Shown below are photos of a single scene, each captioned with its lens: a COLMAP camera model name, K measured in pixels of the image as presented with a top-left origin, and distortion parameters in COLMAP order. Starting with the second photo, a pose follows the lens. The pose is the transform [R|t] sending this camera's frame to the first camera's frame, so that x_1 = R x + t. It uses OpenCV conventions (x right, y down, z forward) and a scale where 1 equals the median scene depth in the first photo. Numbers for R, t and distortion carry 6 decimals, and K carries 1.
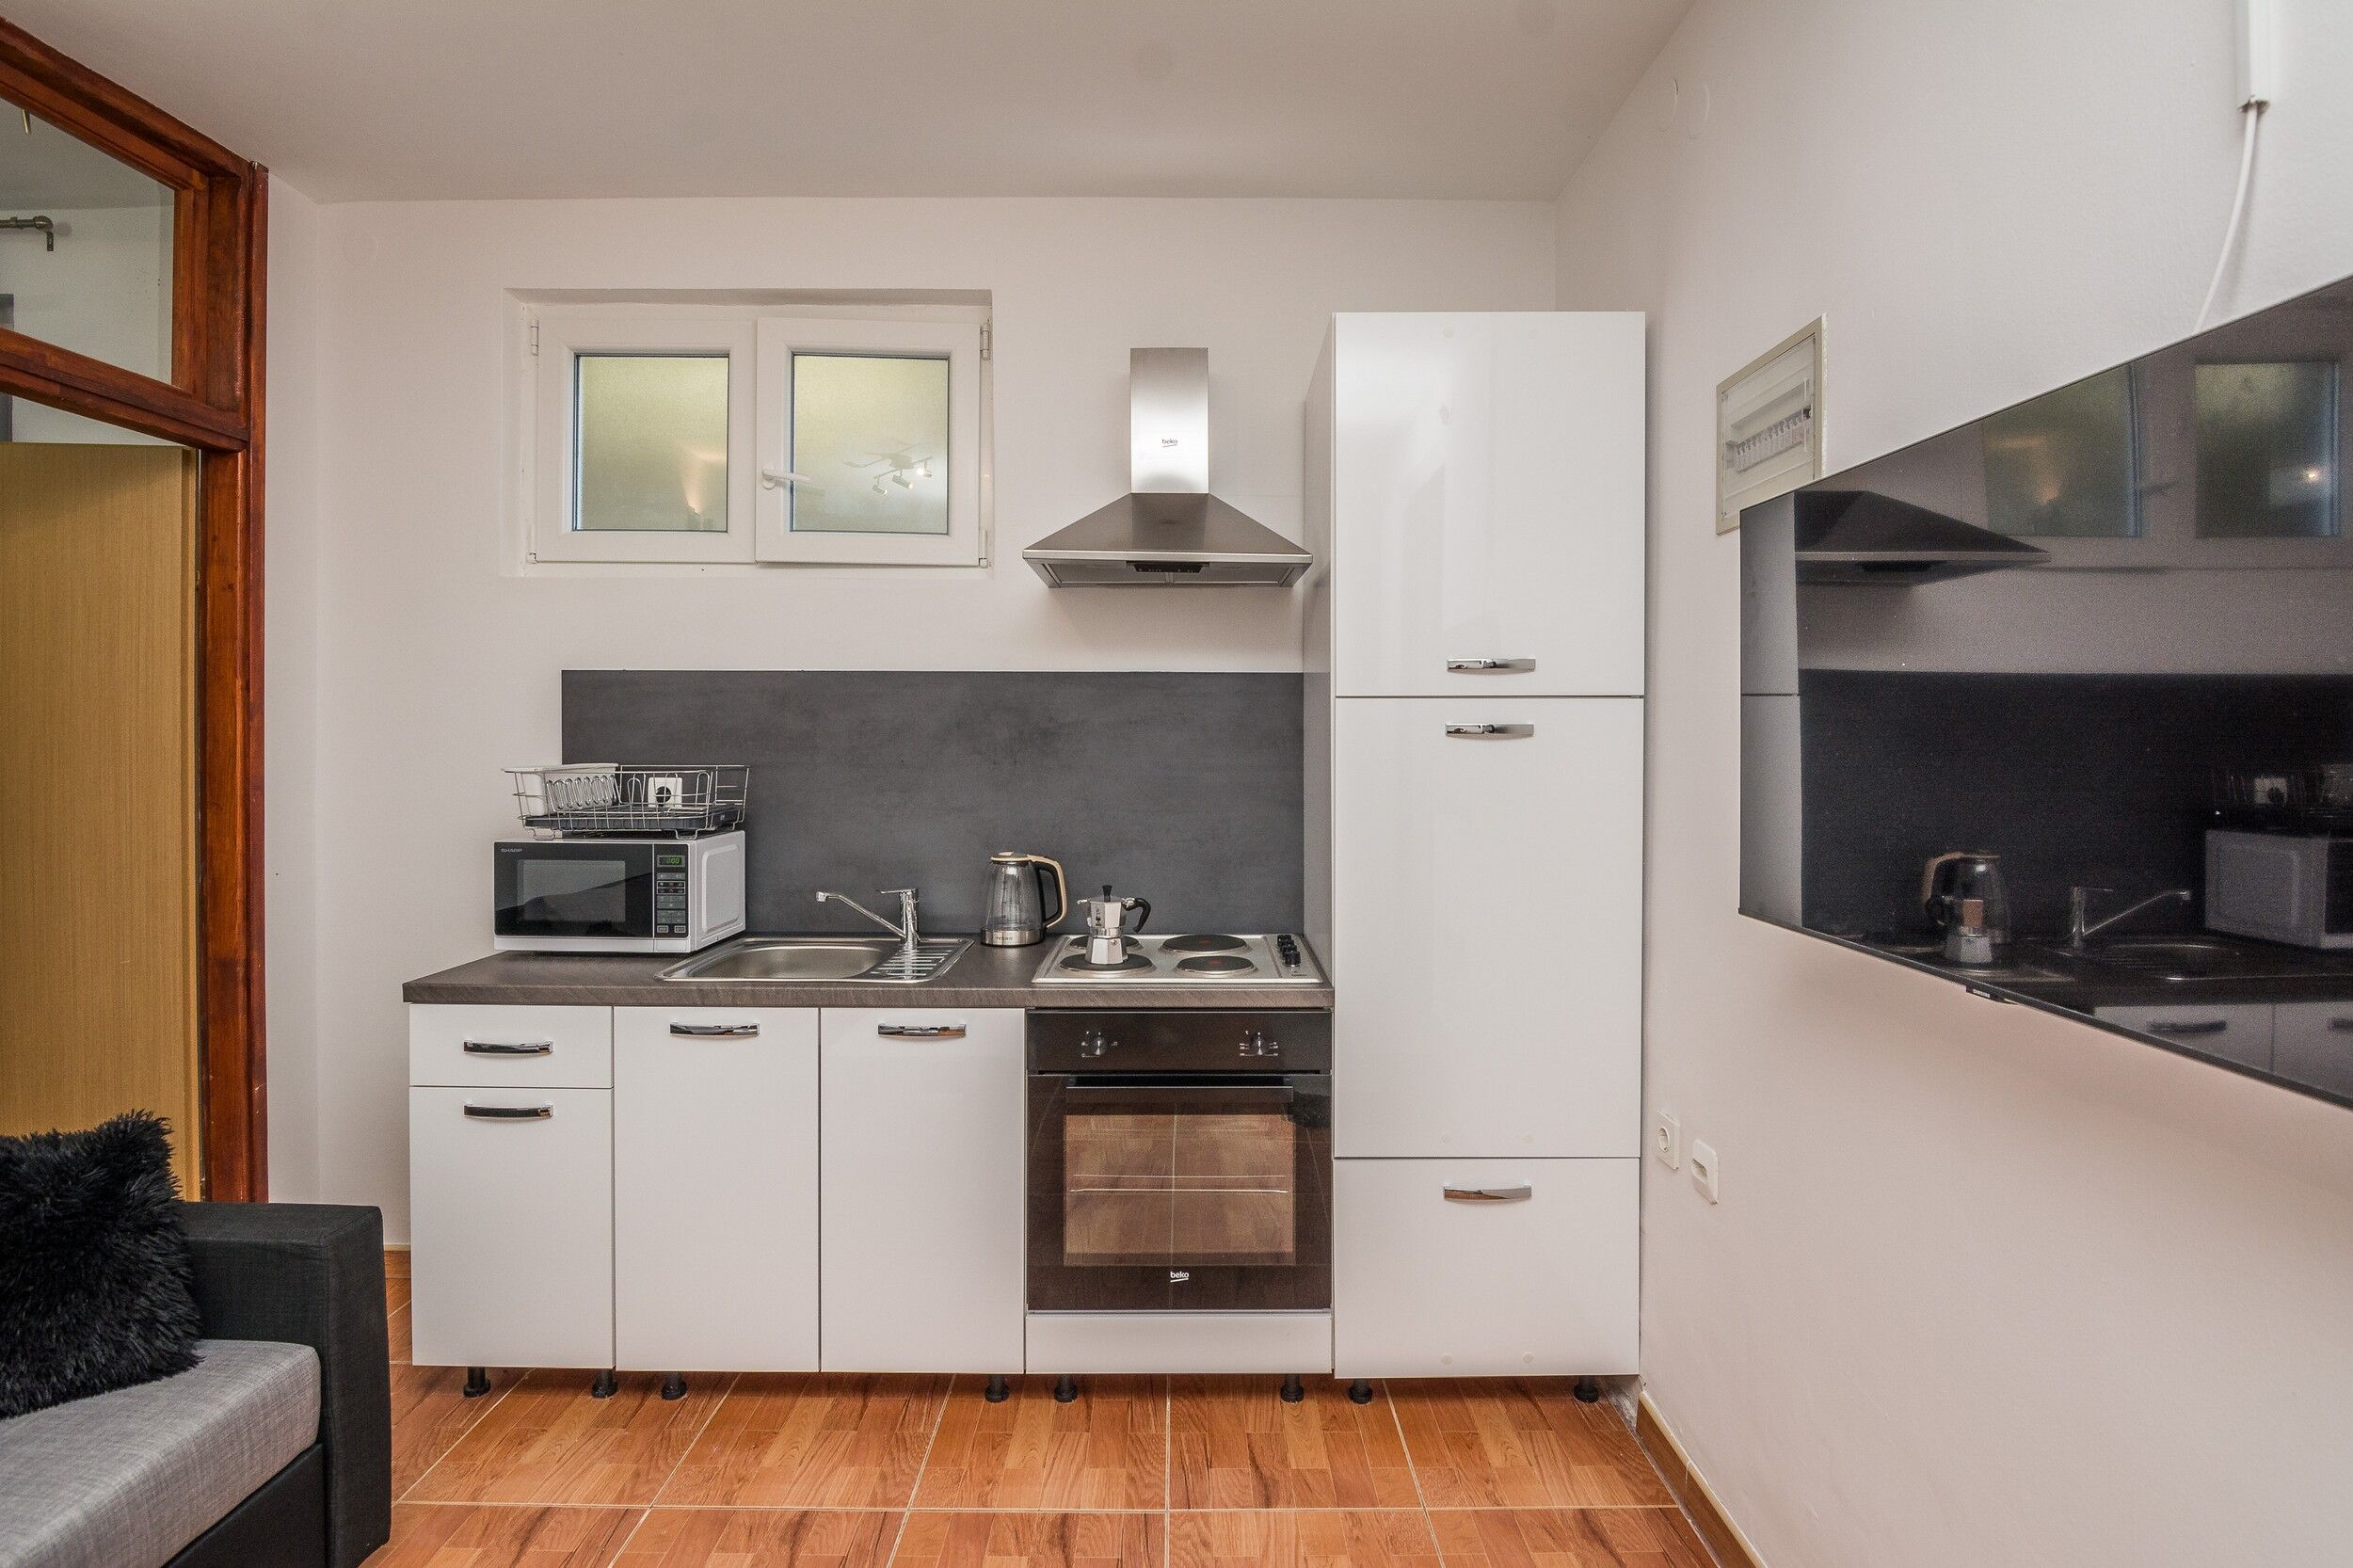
lens RADIAL K [[1208.2, 0, 1150.9], [0, 1208.2, 740.9], [0, 0, 1]] dist [-0.007184, -0.005658]
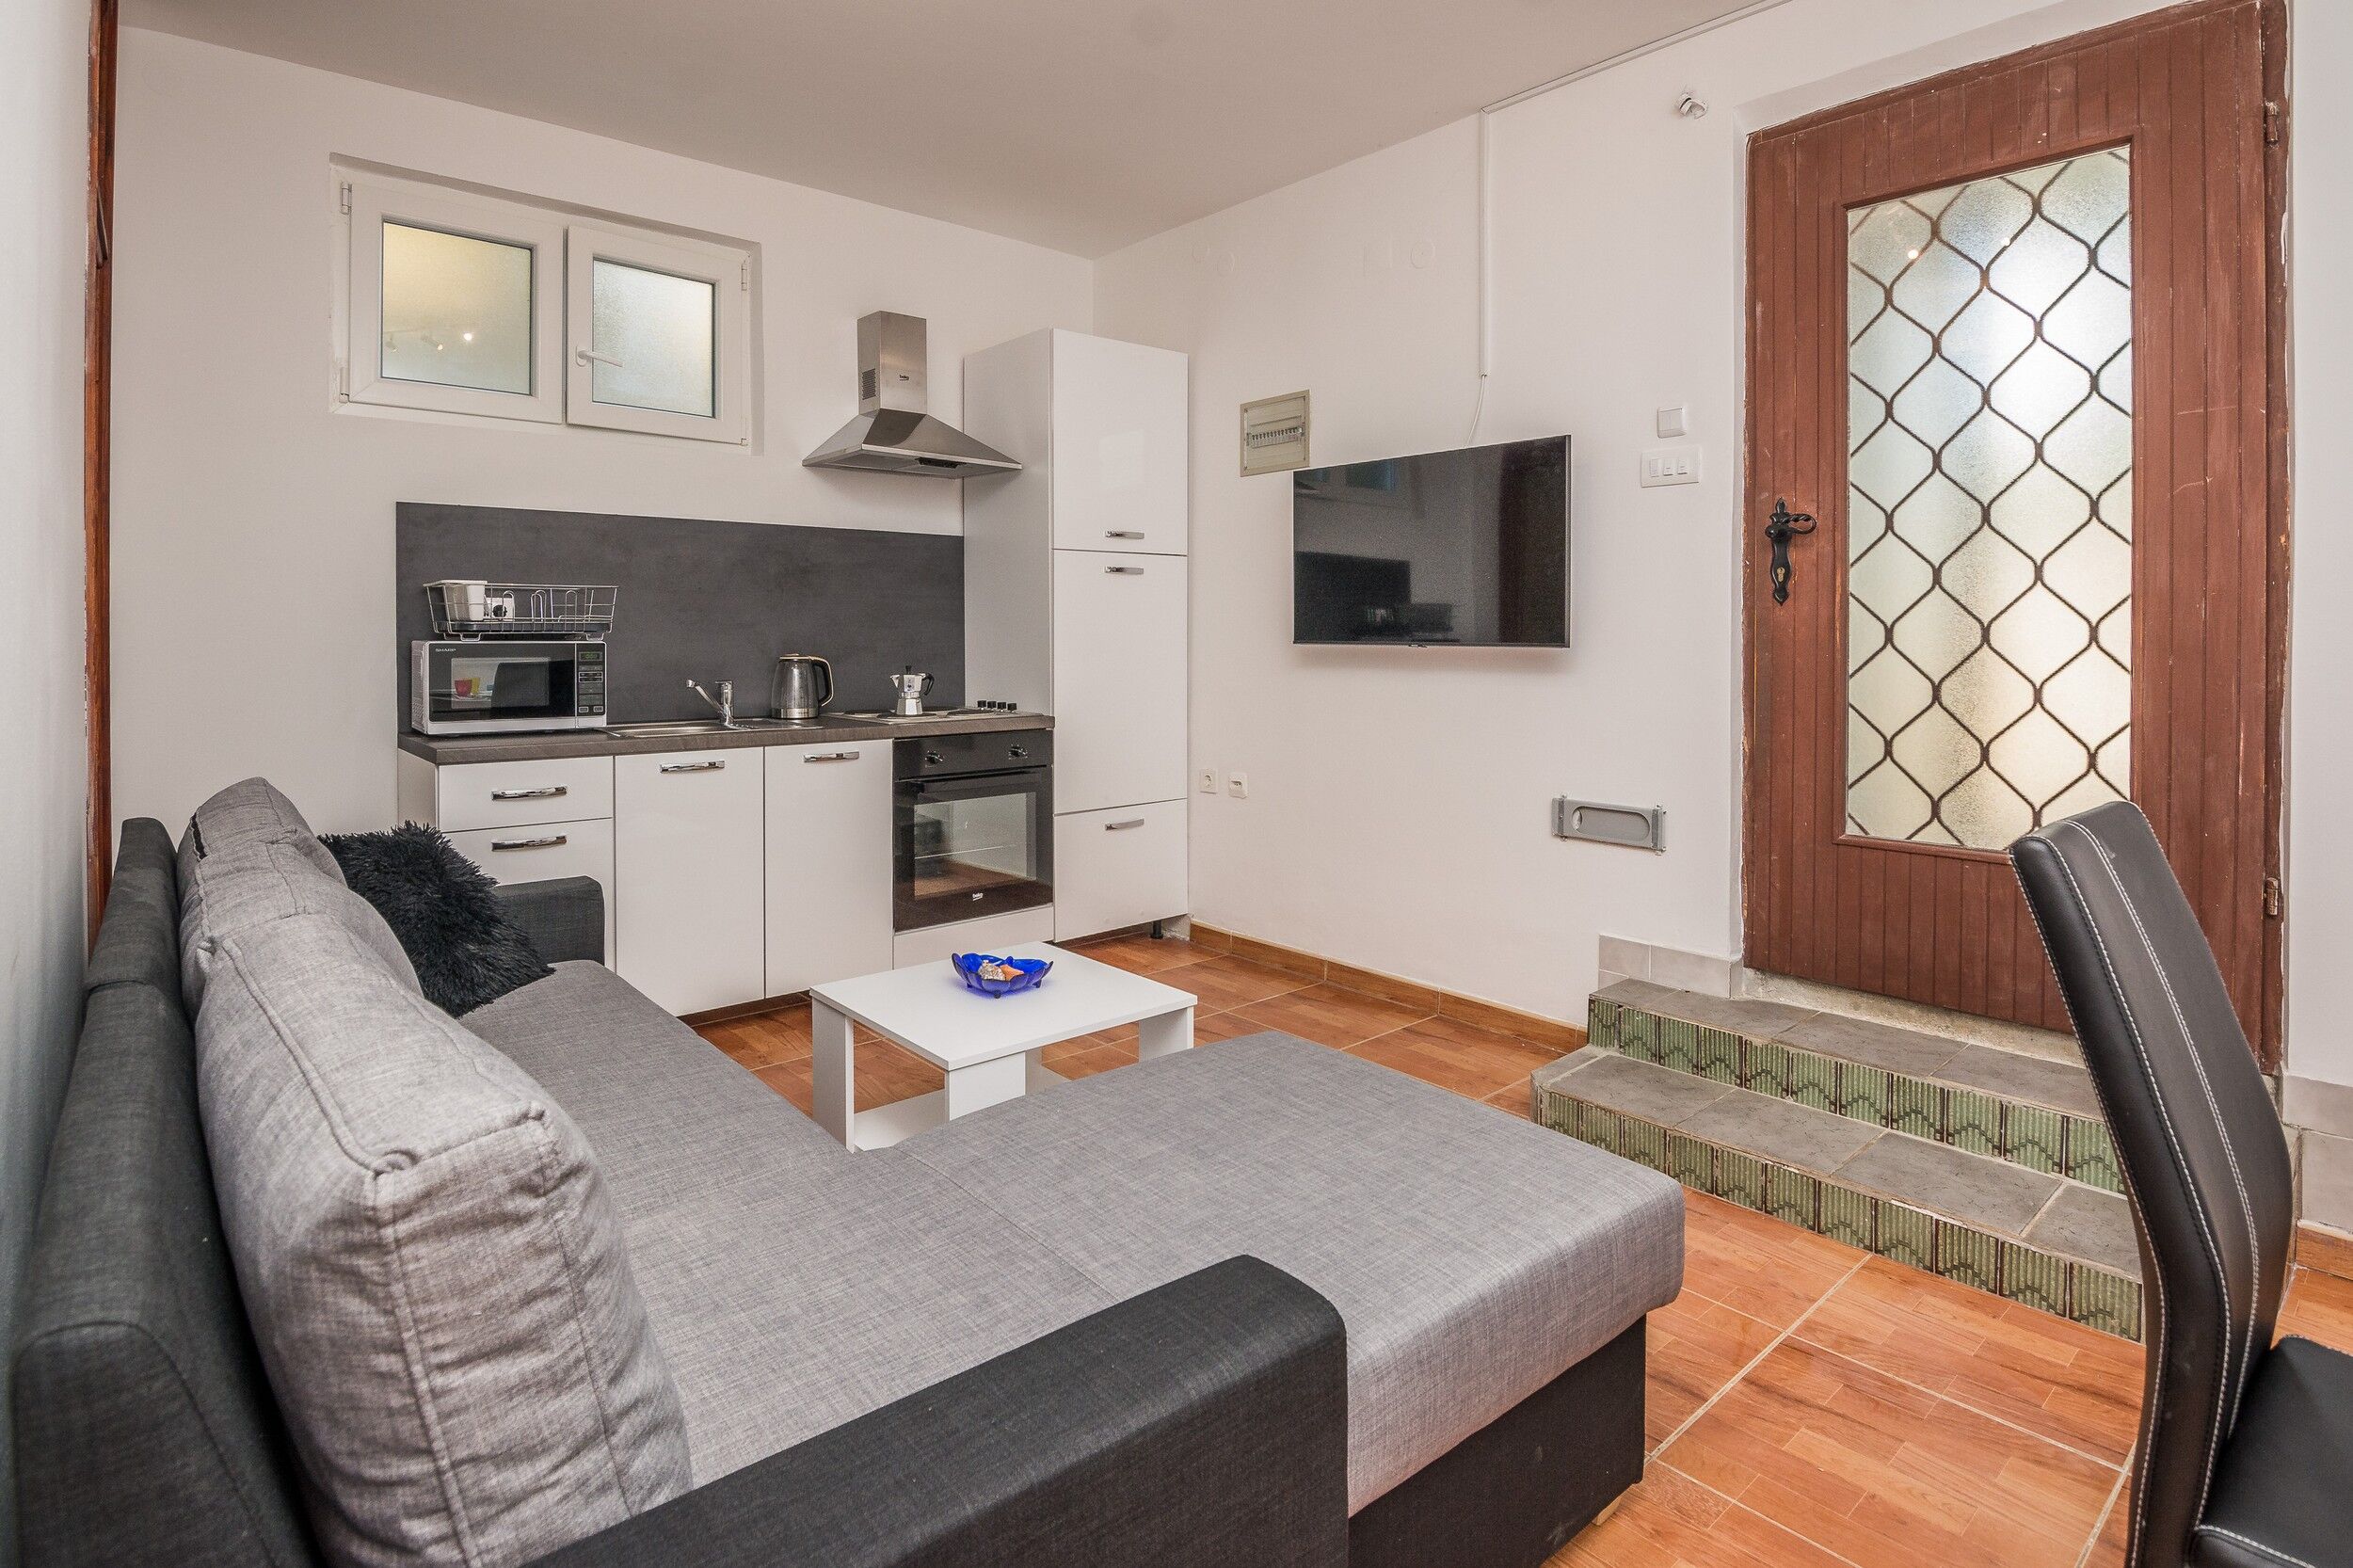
lens RADIAL K [[1208.2, 0, 1249.5], [0, 1208.2, 634.5], [0, 0, 1]] dist [-0.007184, -0.005658]
pose [[0.724438, -0.006665, 0.689308, -0.777128], [0.007468, 0.999970, 0.001820, 0.079584], [-0.689300, 0.003829, 0.724466, -0.417815]]
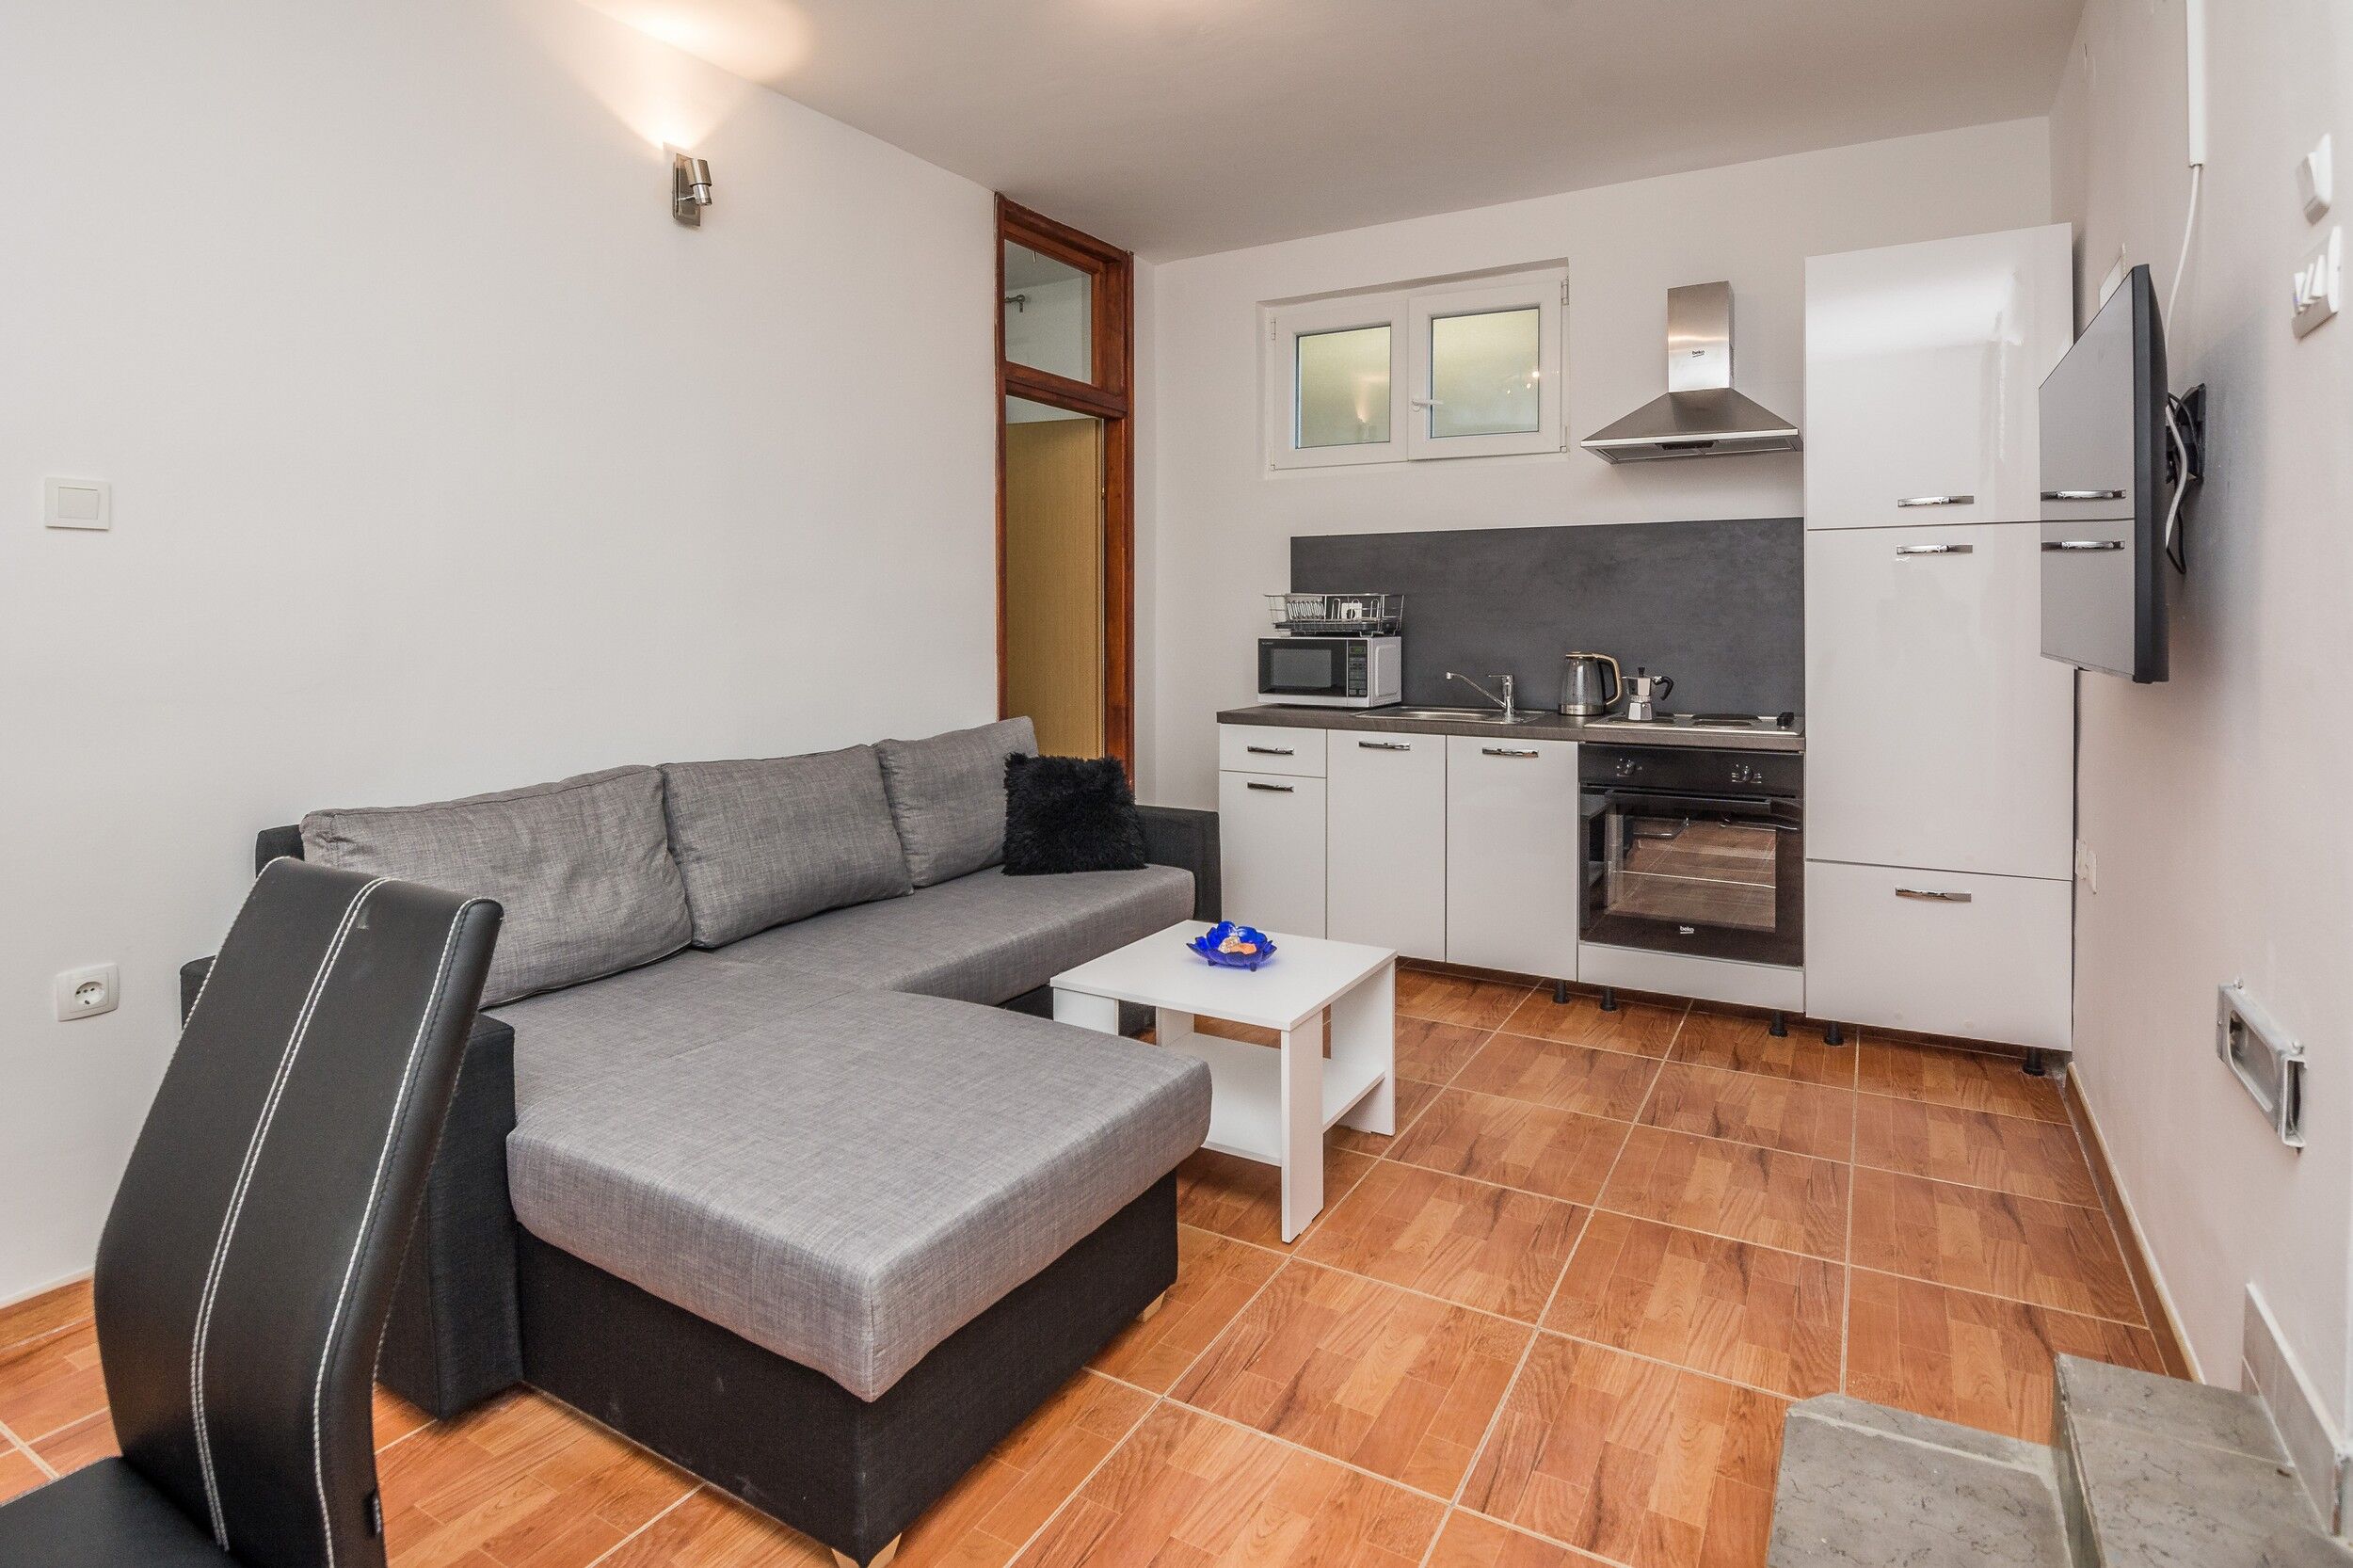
lens RADIAL K [[1208.2, 0, 1183.5], [0, 1208.2, 632.8], [0, 0, 1]] dist [-0.007184, -0.005658]
pose [[0.875408, -0.000406, -0.483385, 0.181332], [0.003998, 0.999972, 0.006400, 0.065490], [0.483369, -0.007535, 0.875384, -0.531133]]
